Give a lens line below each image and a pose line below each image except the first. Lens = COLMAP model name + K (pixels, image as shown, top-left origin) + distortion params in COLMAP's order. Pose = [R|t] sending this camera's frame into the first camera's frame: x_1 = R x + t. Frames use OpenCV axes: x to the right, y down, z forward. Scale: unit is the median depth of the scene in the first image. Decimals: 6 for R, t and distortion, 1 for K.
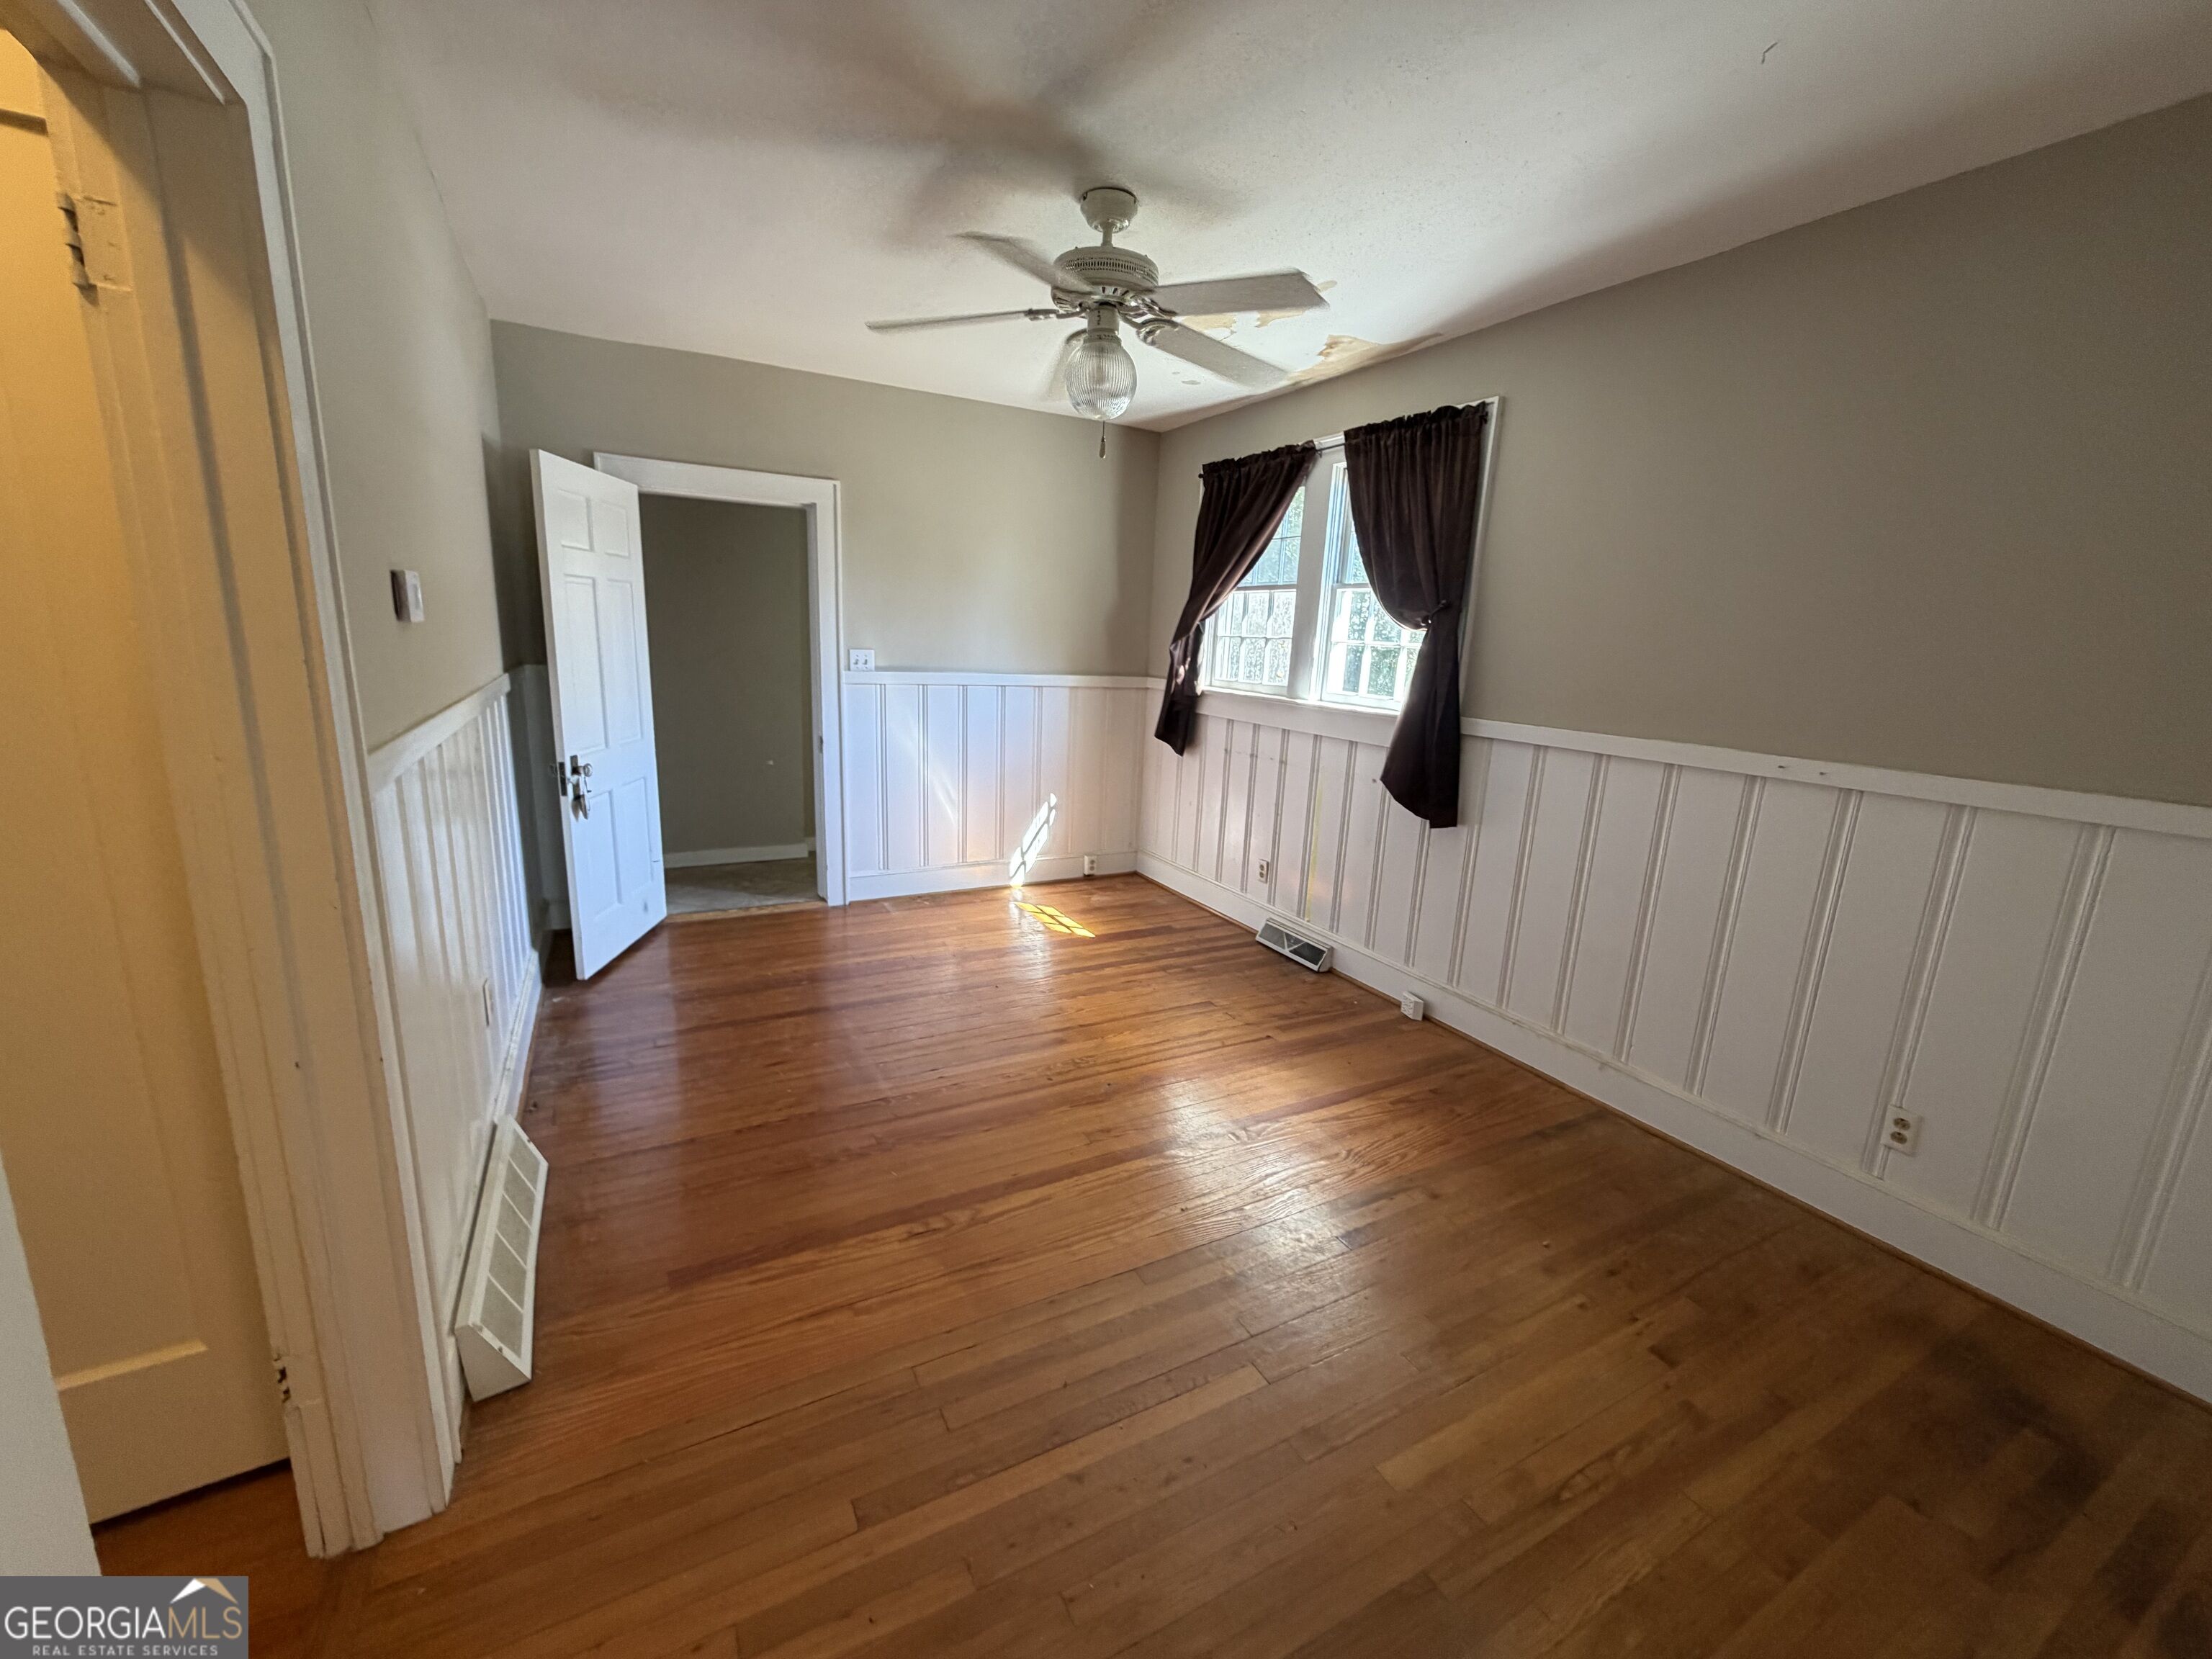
lens RADIAL K [[883.0, 0, 1099.3], [0, 883.0, 821.9], [0, 0, 1]] dist [0.001726, -0.000462]
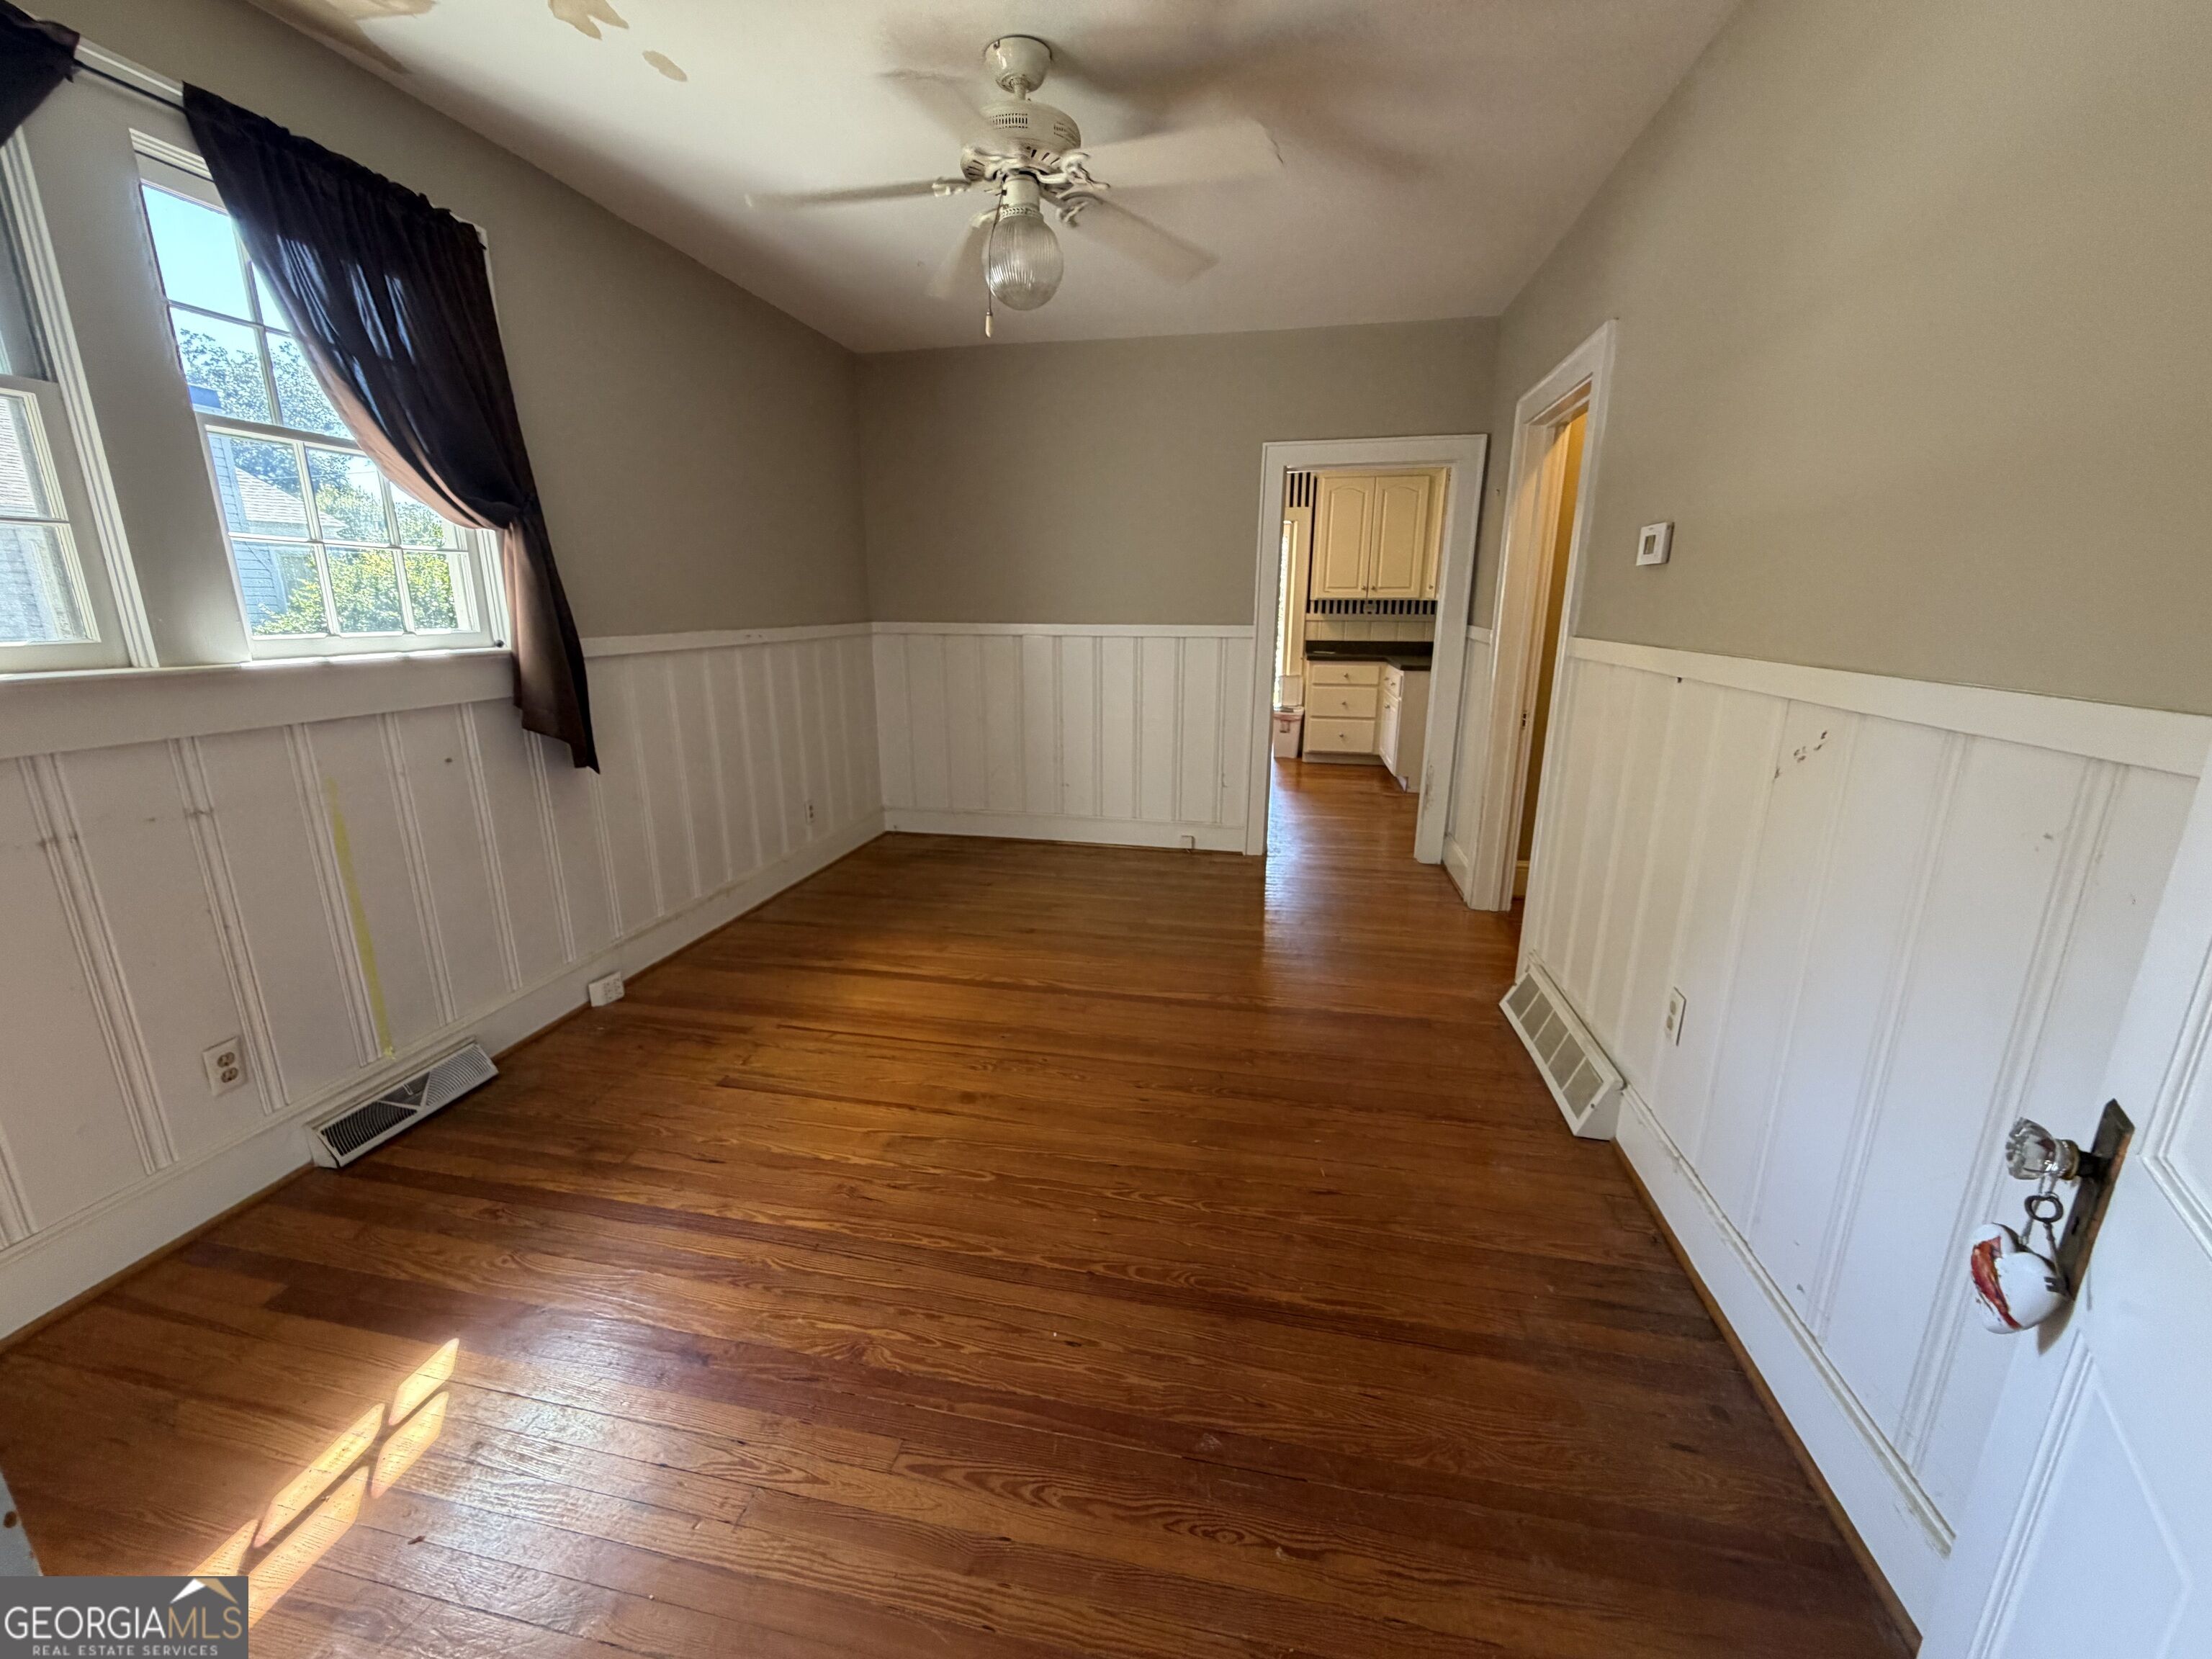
lens RADIAL K [[883.0, 0, 1090.8], [0, 883.0, 829.1], [0, 0, 1]] dist [0.001726, -0.000462]
pose [[-0.762073, -0.199467, 0.616001, -0.498882], [0.108134, 0.898798, 0.424816, -0.244583], [-0.638398, 0.390352, -0.663381, 1.235046]]
